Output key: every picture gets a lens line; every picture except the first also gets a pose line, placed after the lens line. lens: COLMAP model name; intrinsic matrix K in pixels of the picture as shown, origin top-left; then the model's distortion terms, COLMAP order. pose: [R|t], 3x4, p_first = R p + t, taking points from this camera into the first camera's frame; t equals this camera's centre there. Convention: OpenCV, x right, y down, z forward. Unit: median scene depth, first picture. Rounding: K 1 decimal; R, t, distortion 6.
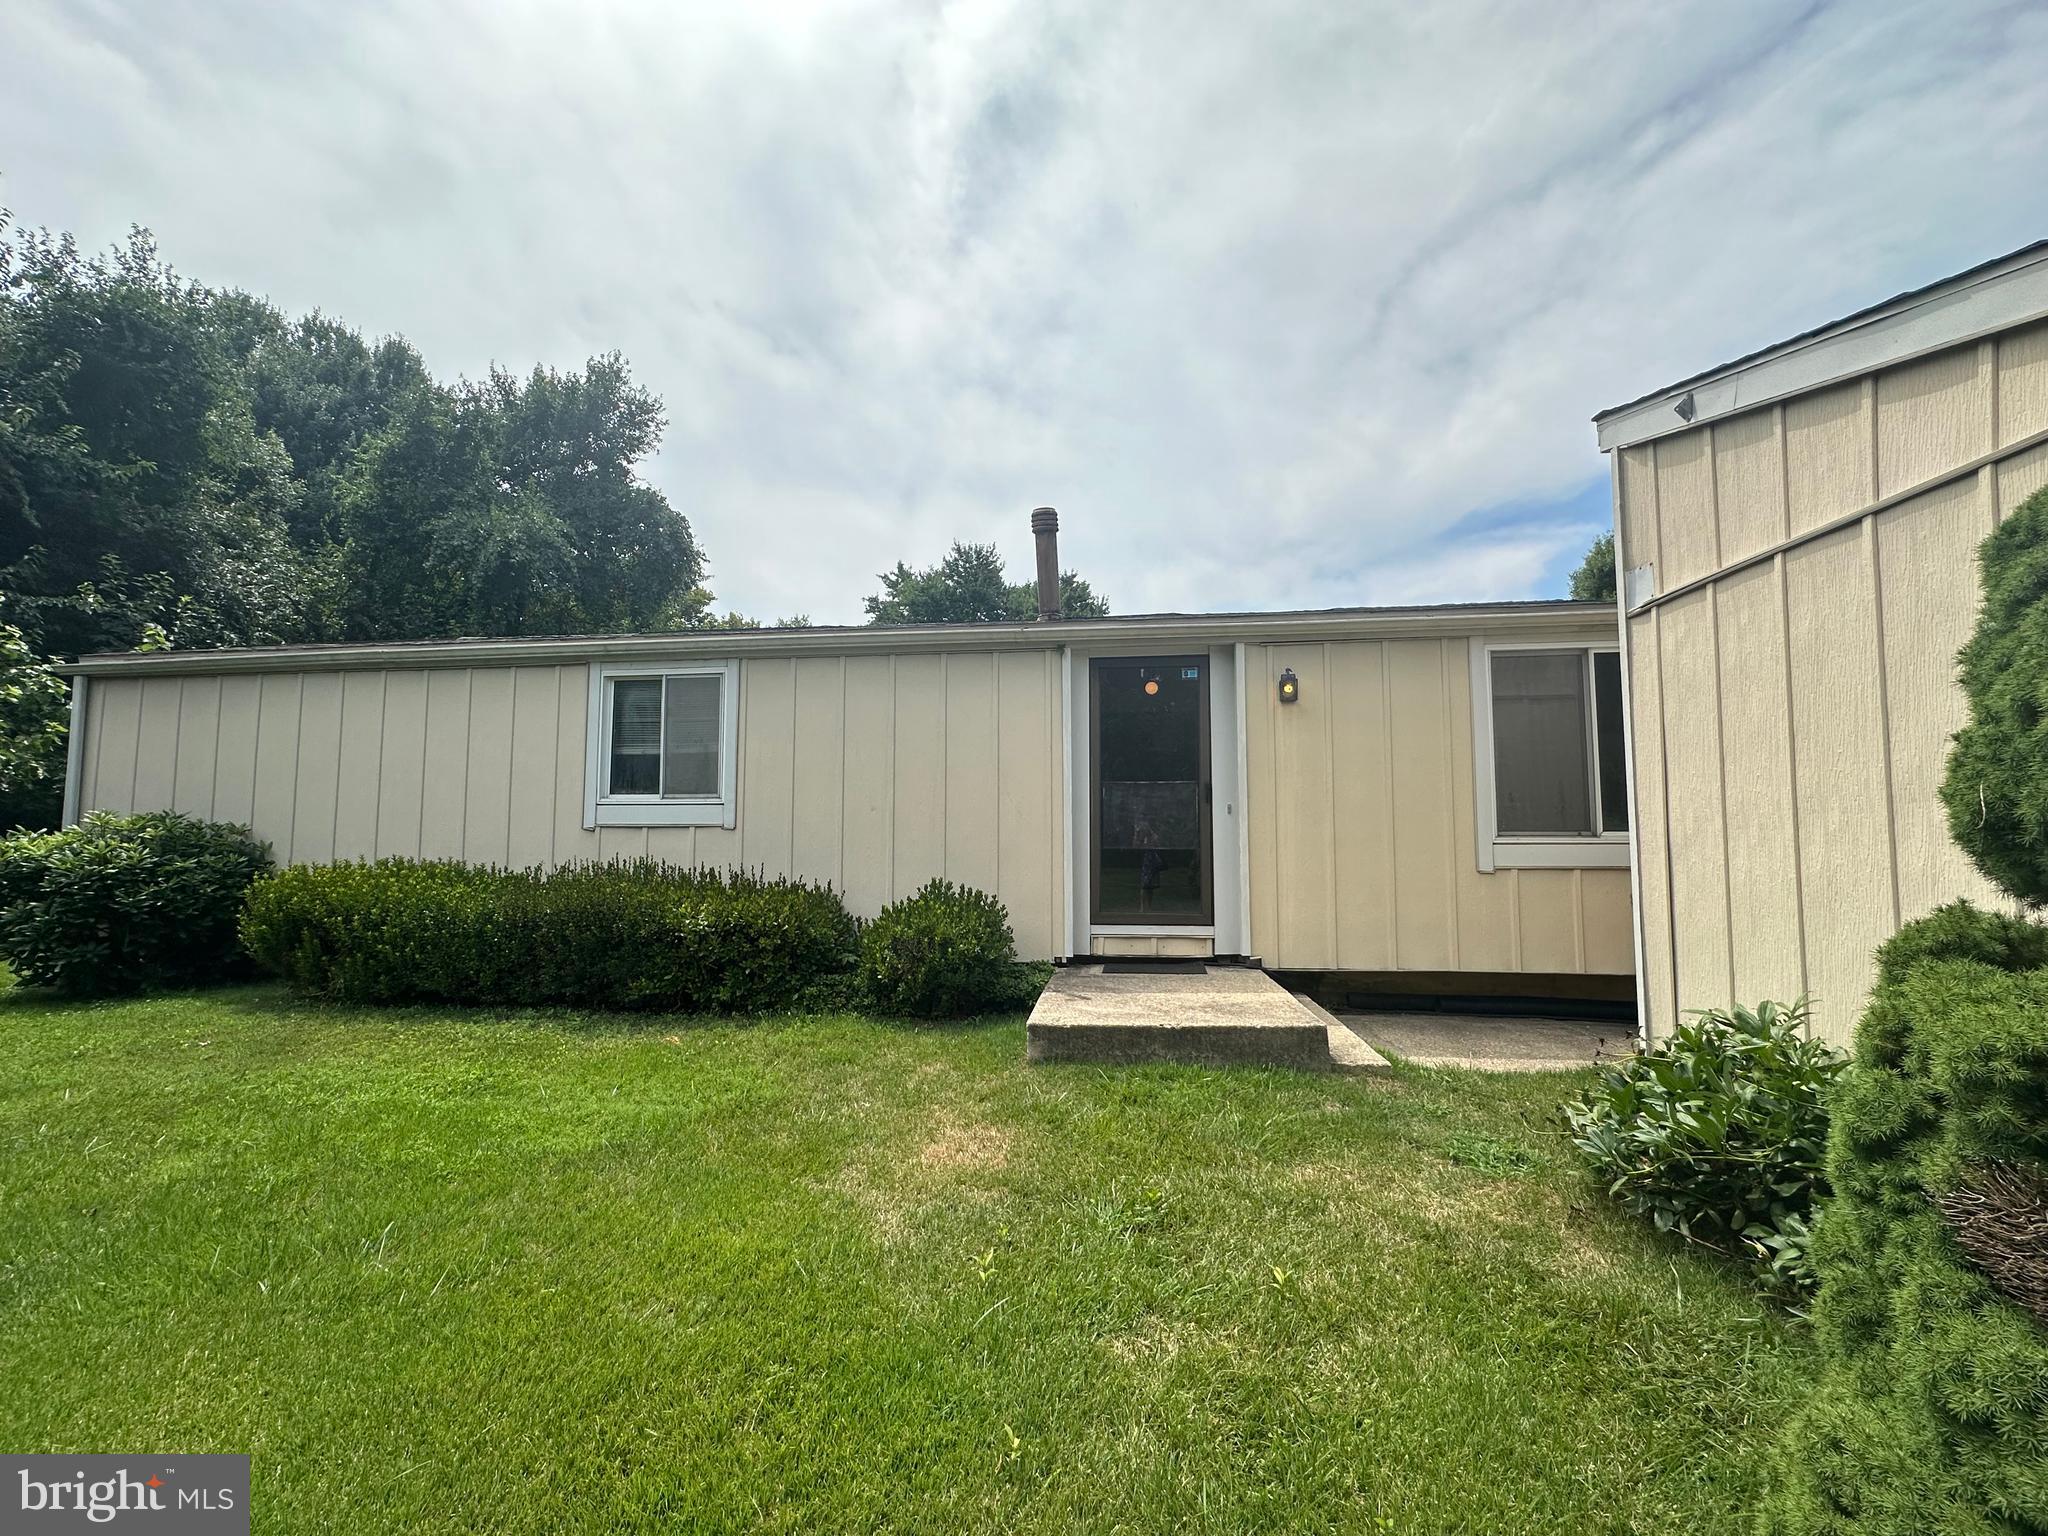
lens RADIAL K [[815.2, 0, 1024.0], [0, 815.2, 768.0], [0, 0, 1]] dist [-0.001120, -0.000184]
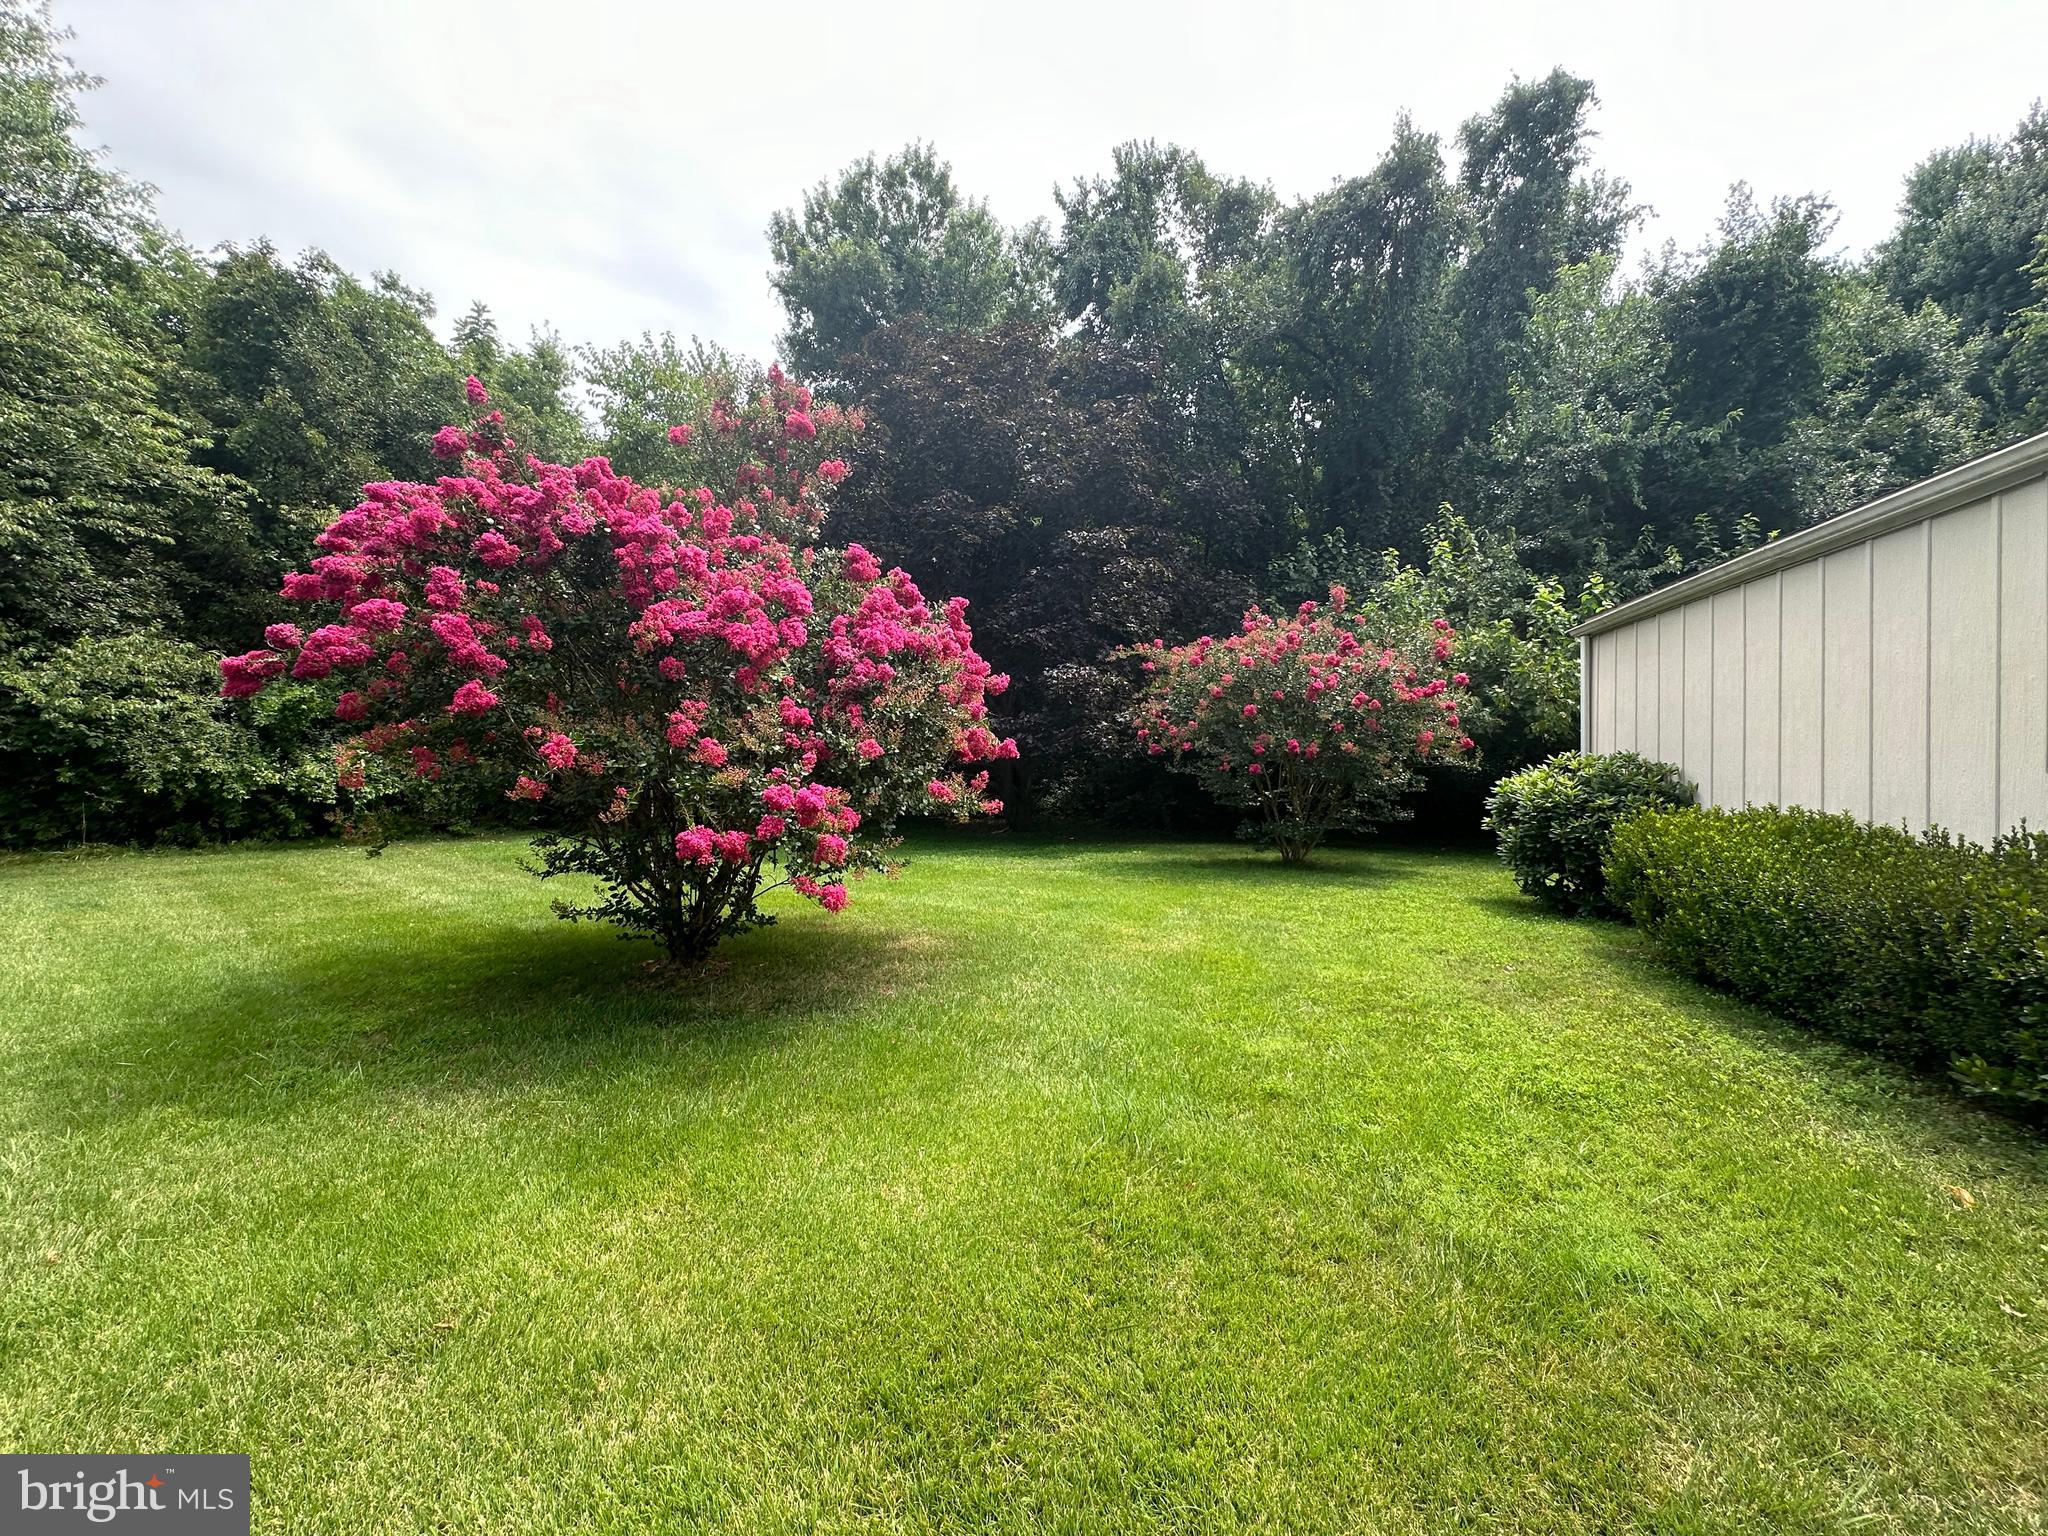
lens RADIAL K [[815.2, 0, 1024.0], [0, 815.2, 768.0], [0, 0, 1]] dist [-0.001120, -0.000184]
pose [[-0.127623, 0.006365, -0.991802, 0.125047], [0.070437, 0.997513, -0.002662, 0.027458], [0.989318, -0.070200, -0.127754, 0.458913]]
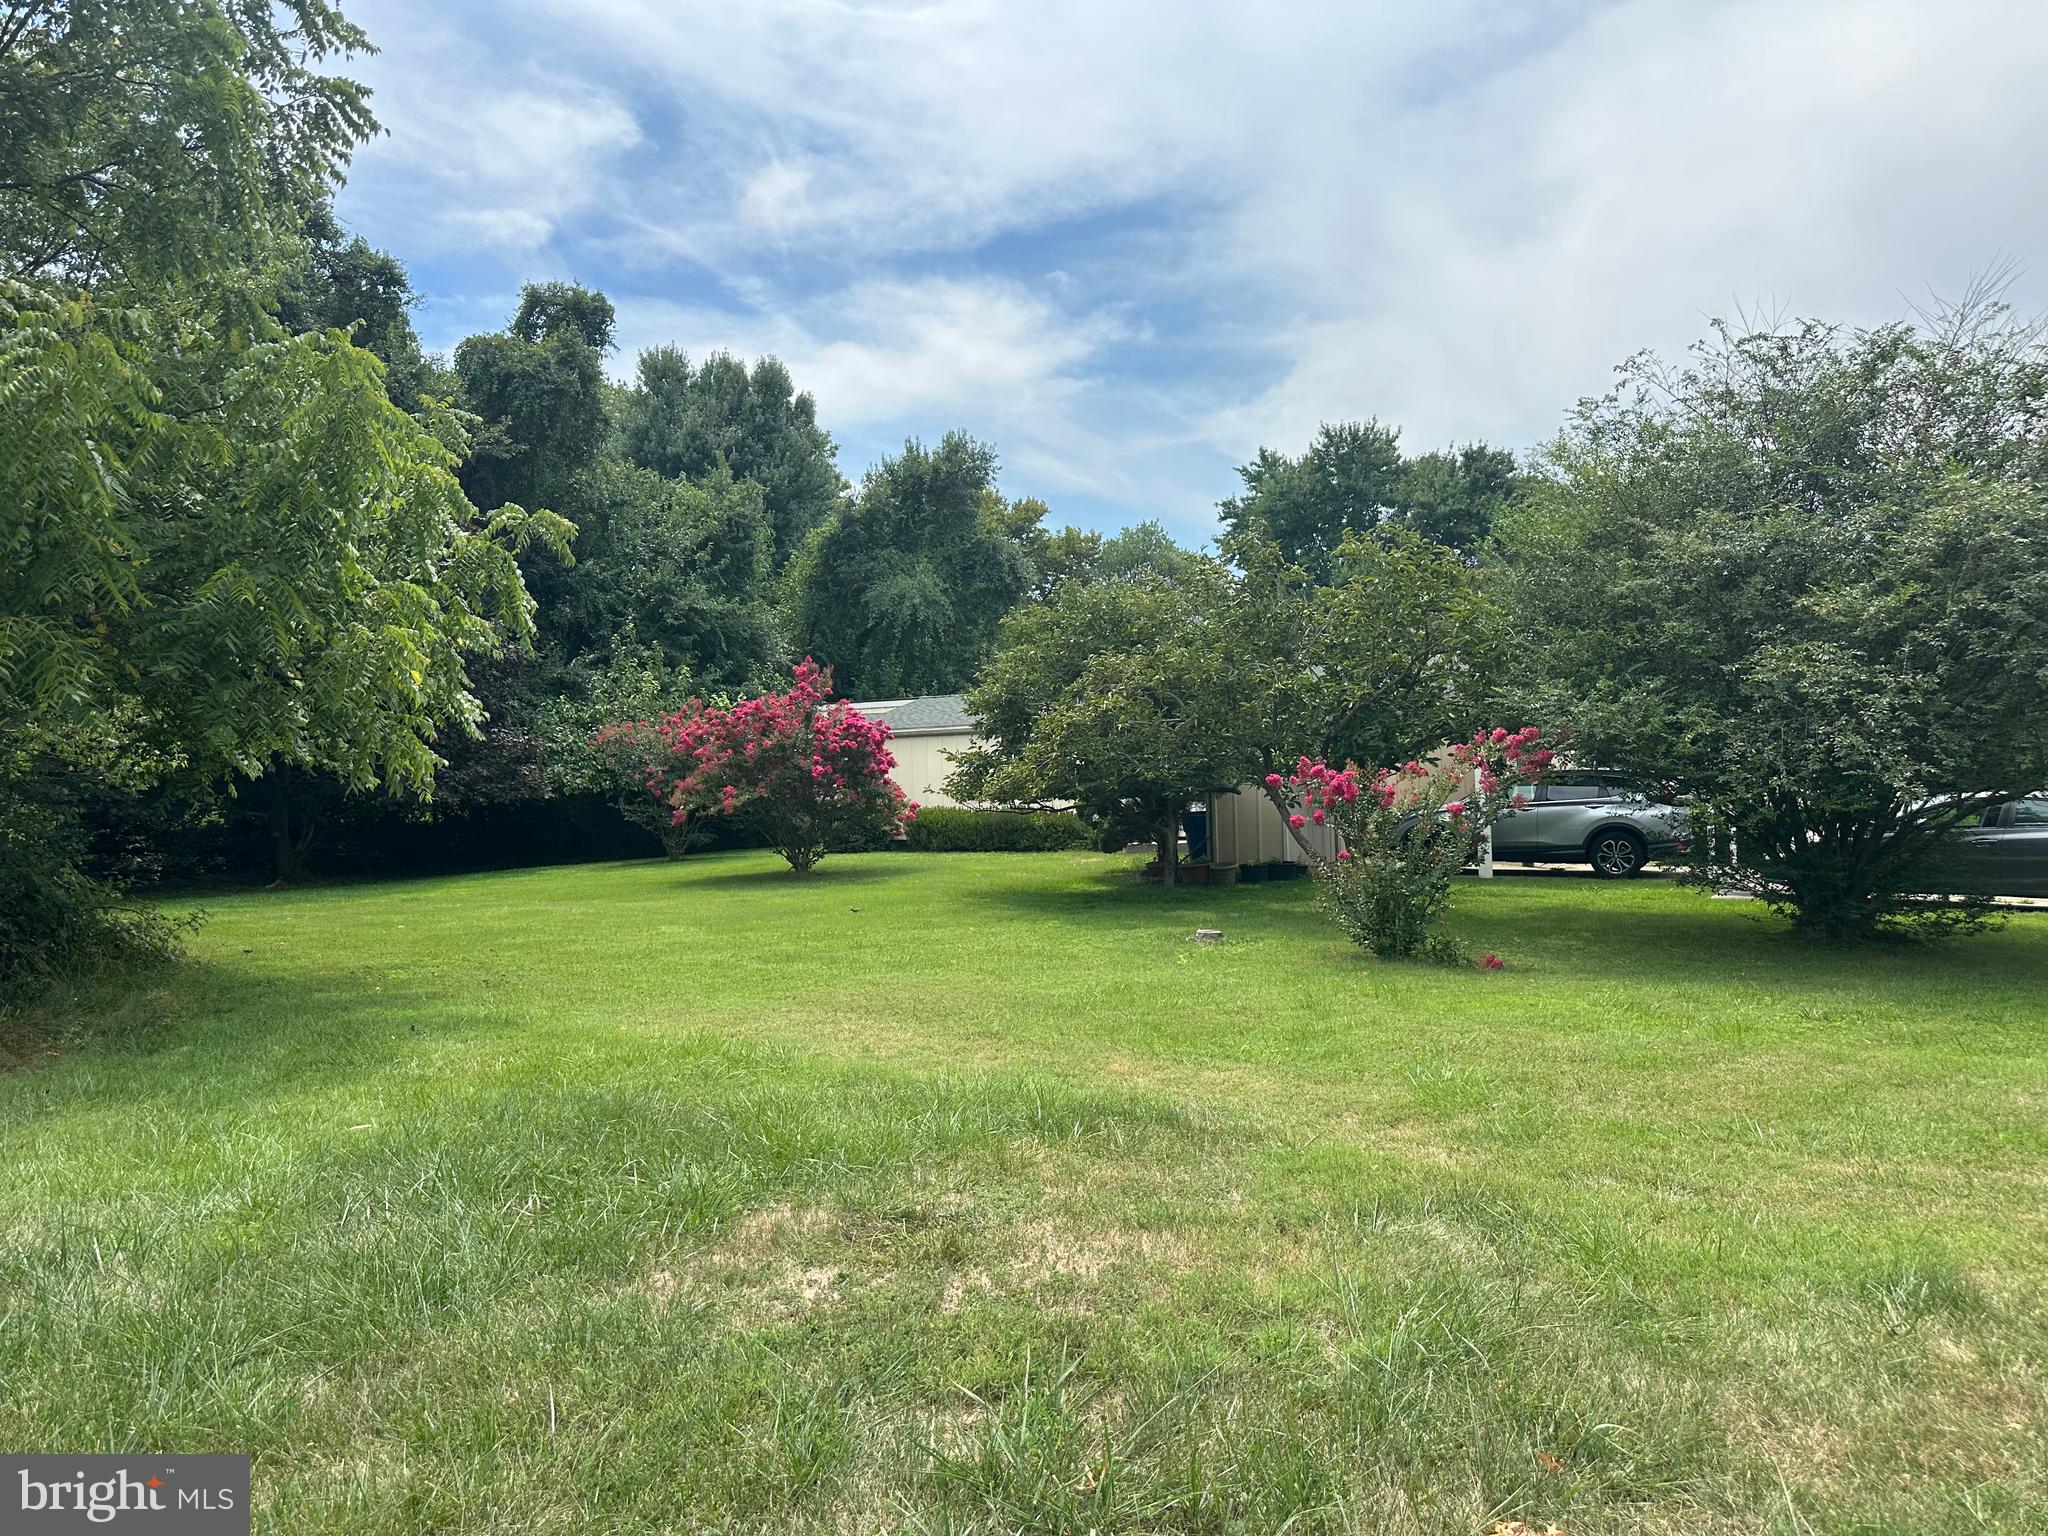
lens RADIAL K [[1413.5, 0, 1023.9], [0, 1413.5, 778.7], [0, 0, 1]] dist [0.156373, -0.362933]
pose [[0.922390, -0.027687, -0.385267, 1.451054], [0.055593, 0.996559, 0.061480, -0.276431], [0.382239, -0.078127, 0.920755, -3.548532]]
